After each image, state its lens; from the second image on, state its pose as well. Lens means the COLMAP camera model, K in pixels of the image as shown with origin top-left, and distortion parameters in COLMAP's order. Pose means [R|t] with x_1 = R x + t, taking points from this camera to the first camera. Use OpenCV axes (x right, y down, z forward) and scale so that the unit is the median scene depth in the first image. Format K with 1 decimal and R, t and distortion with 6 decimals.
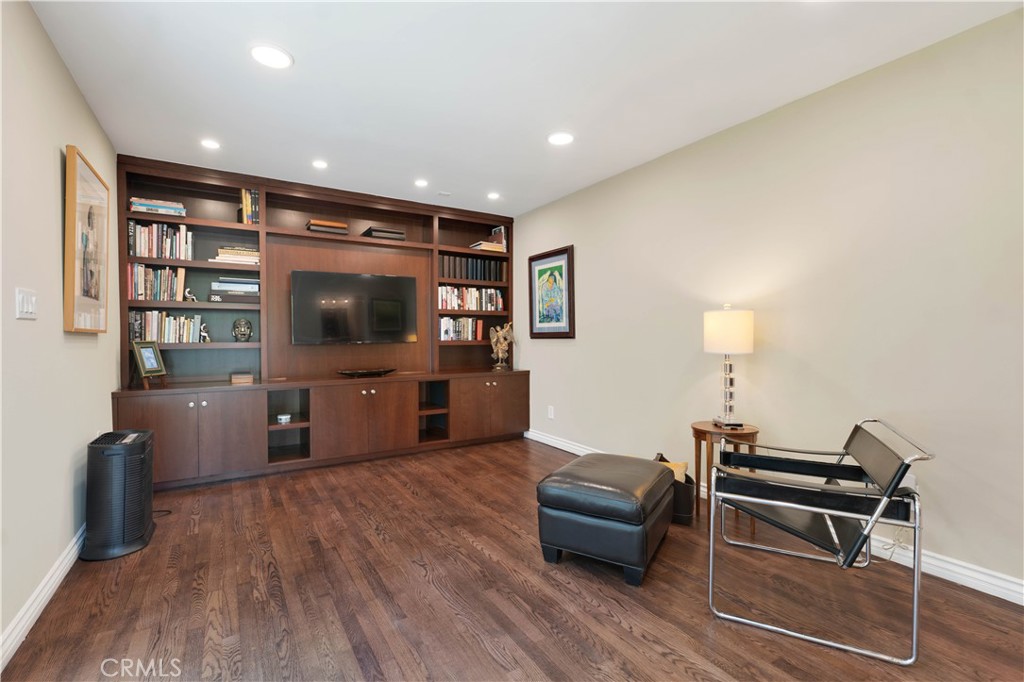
lens RADIAL K [[456.6, 0, 512.0], [0, 456.6, 341.0], [0, 0, 1]] dist [0.000684, 0.000019]
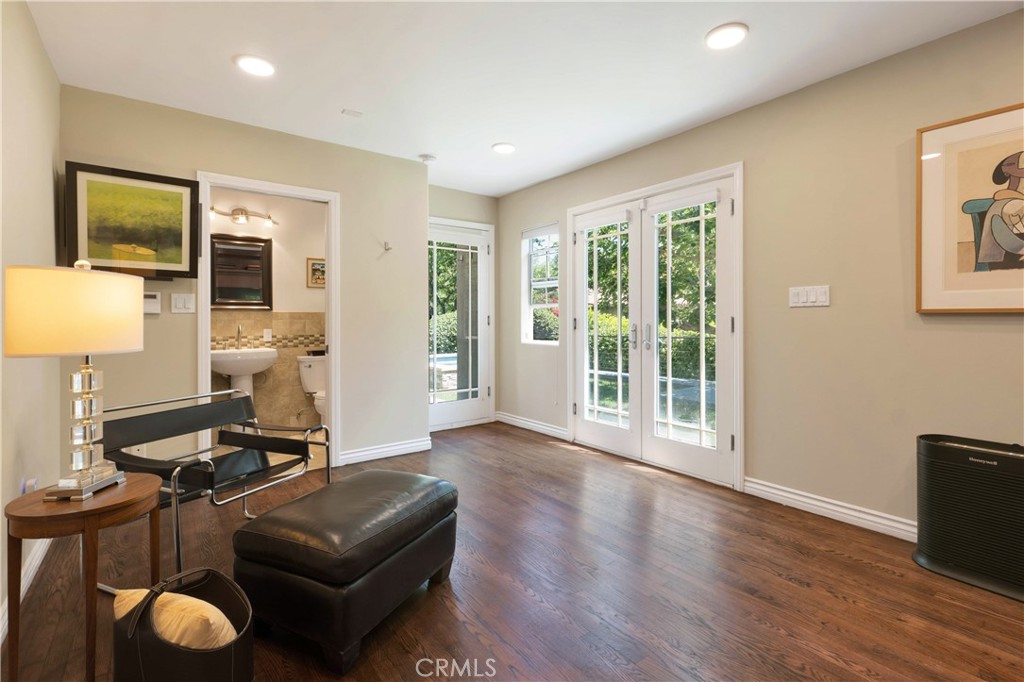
lens RADIAL K [[456.6, 0, 512.0], [0, 456.6, 341.0], [0, 0, 1]] dist [0.000684, 0.000019]
pose [[-0.995931, 0.006341, -0.089900, 0.029363], [0.000888, 0.998164, 0.060567, -0.021446], [0.090119, 0.060241, -0.994107, 2.120078]]
